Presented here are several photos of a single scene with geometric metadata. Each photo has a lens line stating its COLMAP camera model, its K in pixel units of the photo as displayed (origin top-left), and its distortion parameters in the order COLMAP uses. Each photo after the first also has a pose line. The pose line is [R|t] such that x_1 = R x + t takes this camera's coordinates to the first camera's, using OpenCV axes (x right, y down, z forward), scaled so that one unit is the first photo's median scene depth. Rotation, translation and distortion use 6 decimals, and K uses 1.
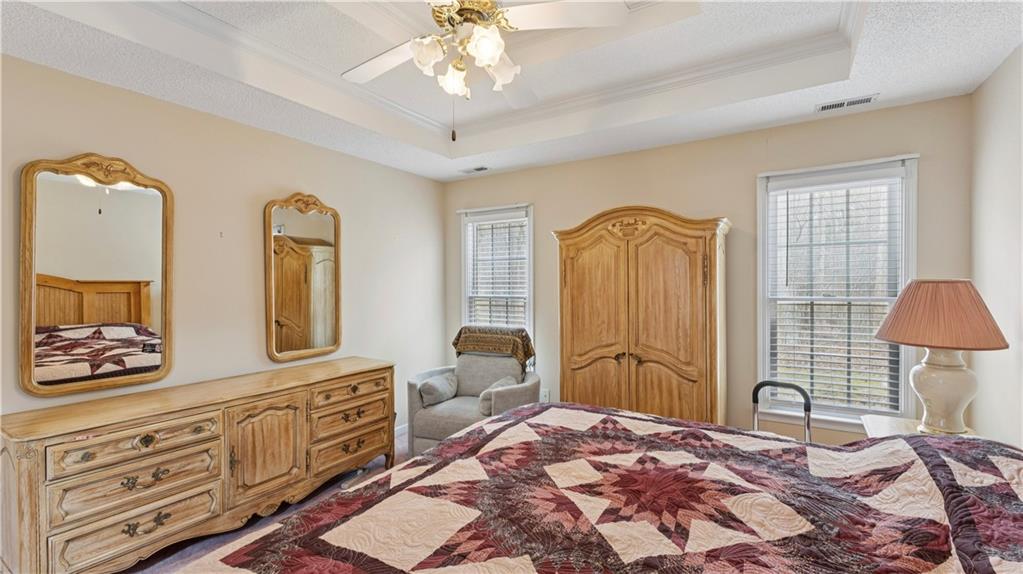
lens RADIAL K [[440.3, 0, 511.5], [0, 440.3, 287.0], [0, 0, 1]] dist [0.001080, 0.000028]
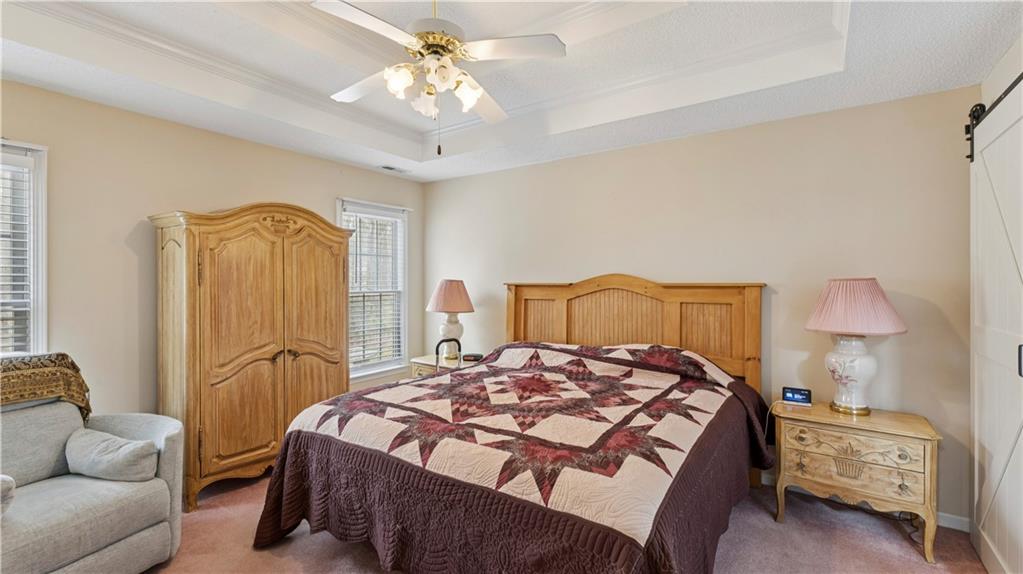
lens RADIAL K [[454.5, 0, 512.4], [0, 454.5, 282.5], [0, 0, 1]] dist [-0.001119, -0.000293]
pose [[0.028520, 0.003198, 0.999588, -0.769176], [0.004881, 0.999983, -0.003339, 0.002255], [-0.999581, 0.004974, 0.028504, 0.464170]]
